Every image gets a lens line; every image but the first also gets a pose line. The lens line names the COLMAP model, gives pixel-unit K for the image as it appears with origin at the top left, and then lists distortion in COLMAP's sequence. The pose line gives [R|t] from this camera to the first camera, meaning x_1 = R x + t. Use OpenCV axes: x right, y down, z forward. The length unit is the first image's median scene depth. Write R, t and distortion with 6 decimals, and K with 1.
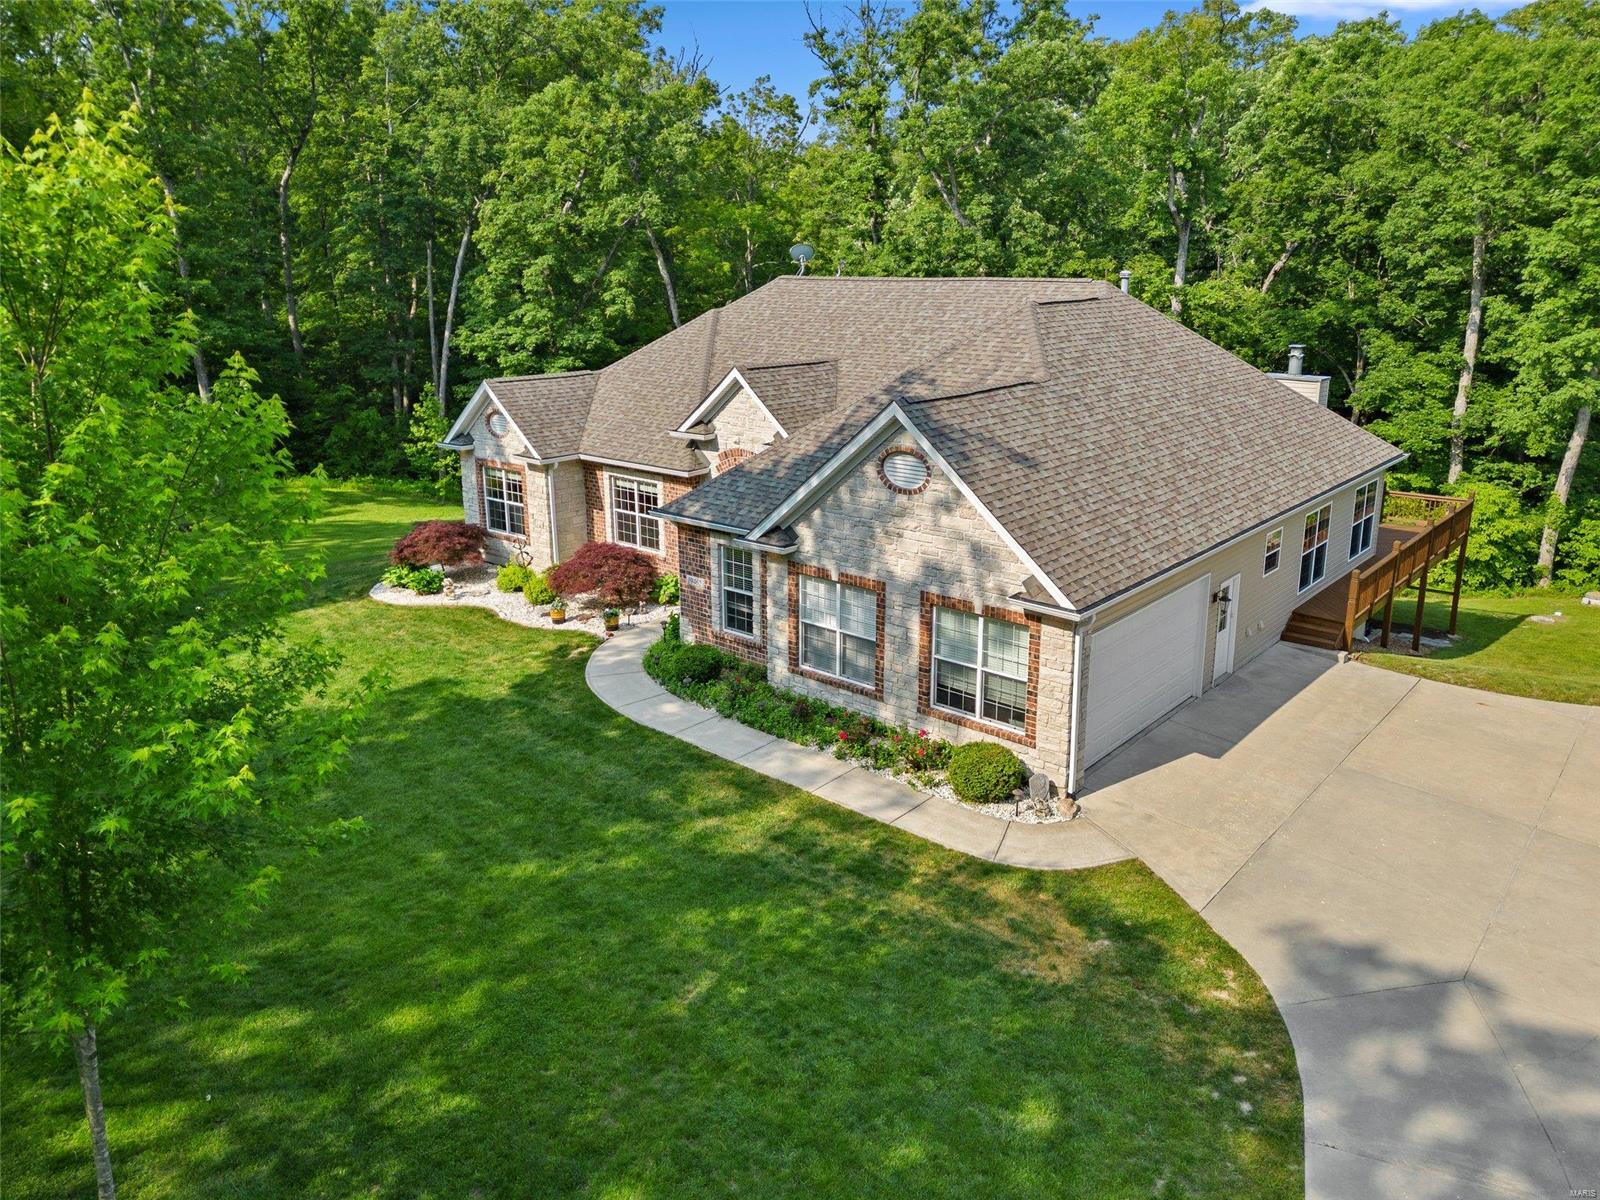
lens RADIAL K [[1141.8, 0, 803.5], [0, 1141.8, 525.8], [0, 0, 1]] dist [0.112550, -0.130555]
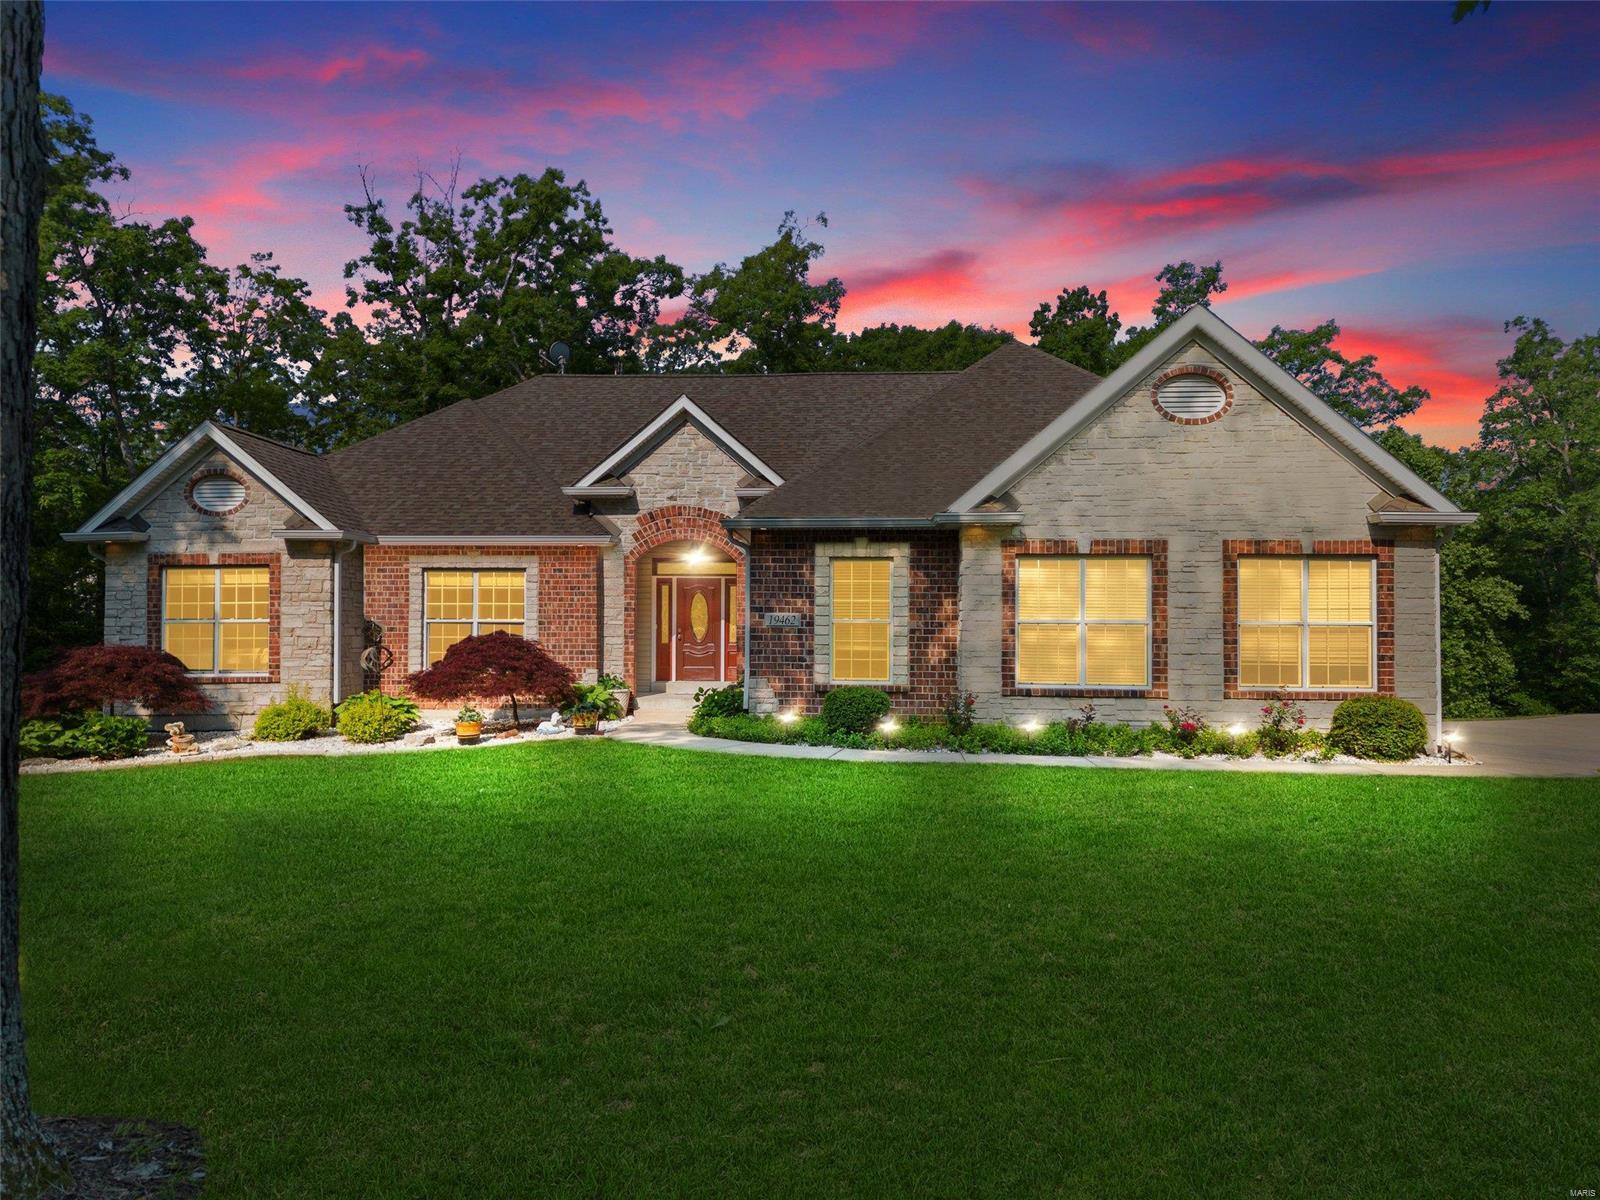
lens RADIAL K [[1117.3, 0, 800.0], [0, 1117.3, 600.0], [0, 0, 1]] dist [0.102044, -0.119260]
pose [[0.794509, 0.020267, 0.606914, -0.410746], [0.135520, 0.968319, -0.209743, 0.148680], [-0.591937, 0.248892, 0.766592, 0.376052]]
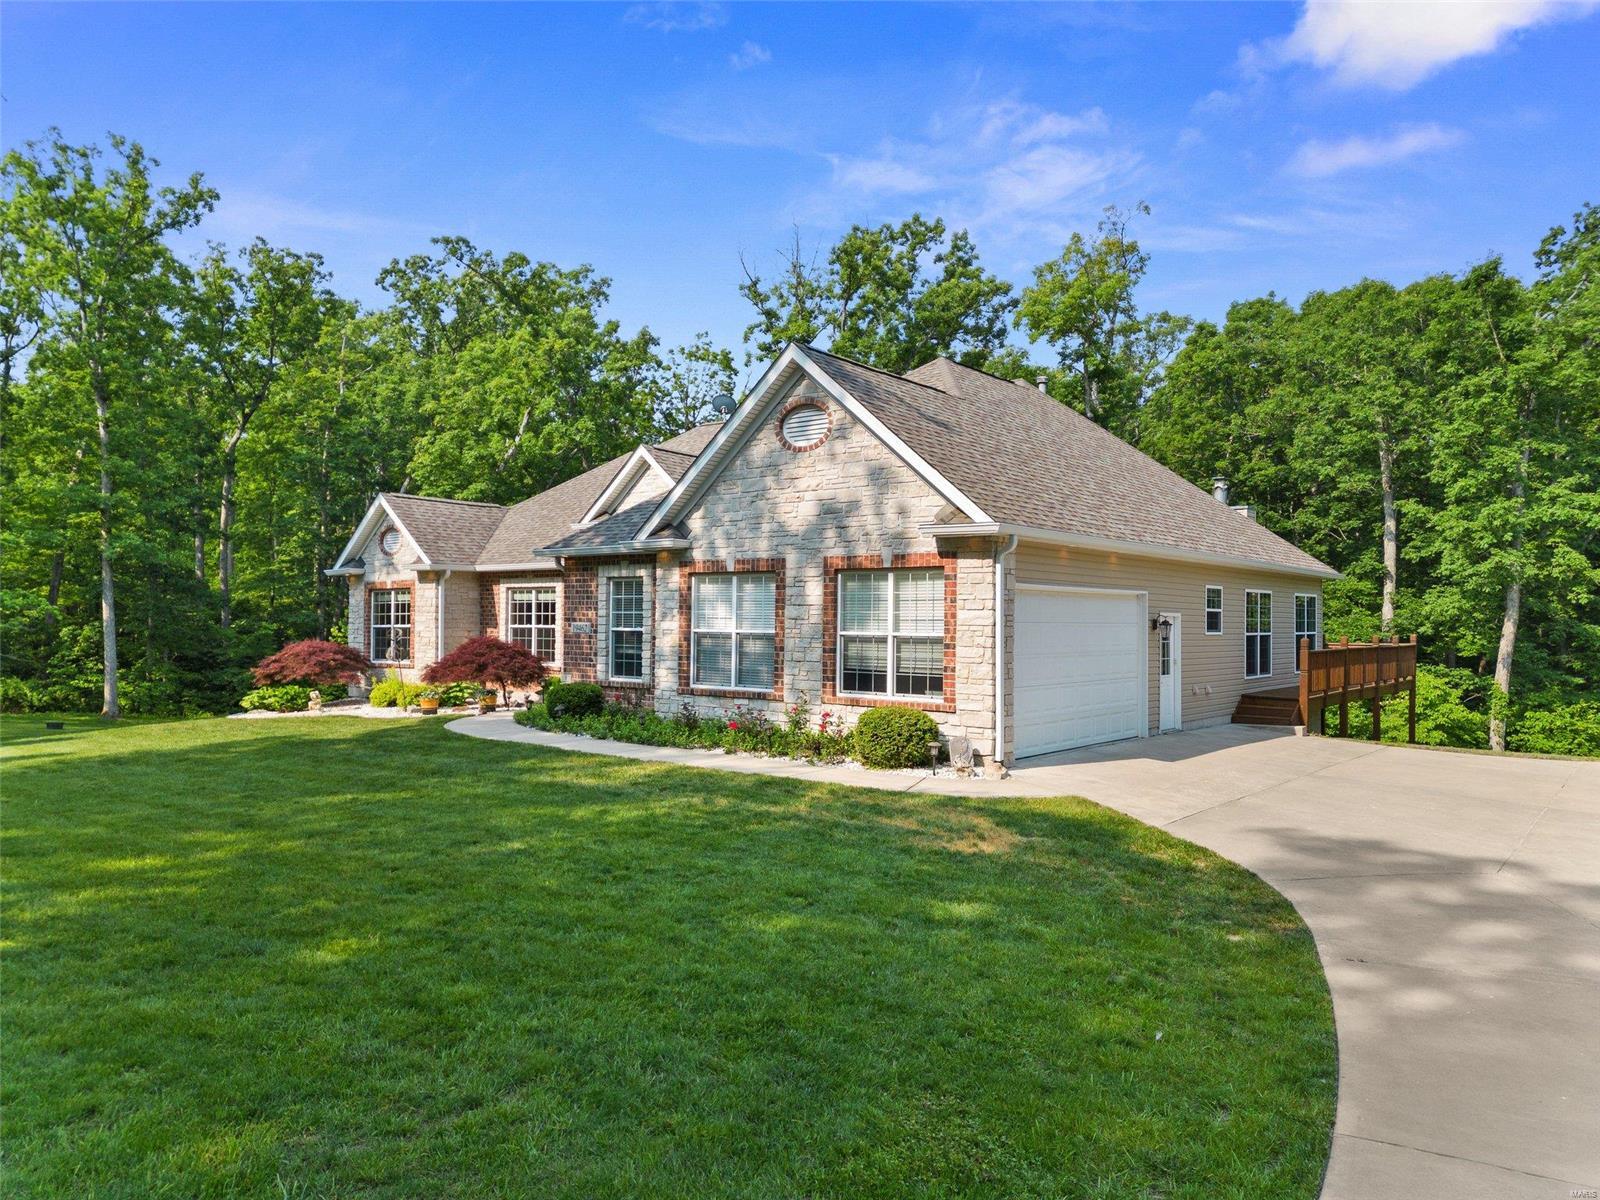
lens RADIAL K [[1117.3, 0, 800.0], [0, 1117.3, 600.0], [0, 0, 1]] dist [0.102044, -0.119260]
pose [[0.999166, 0.011722, 0.039108, 0.033623], [-0.001490, 0.967730, -0.251984, 0.201245], [-0.040800, 0.251716, 0.966941, 0.116442]]
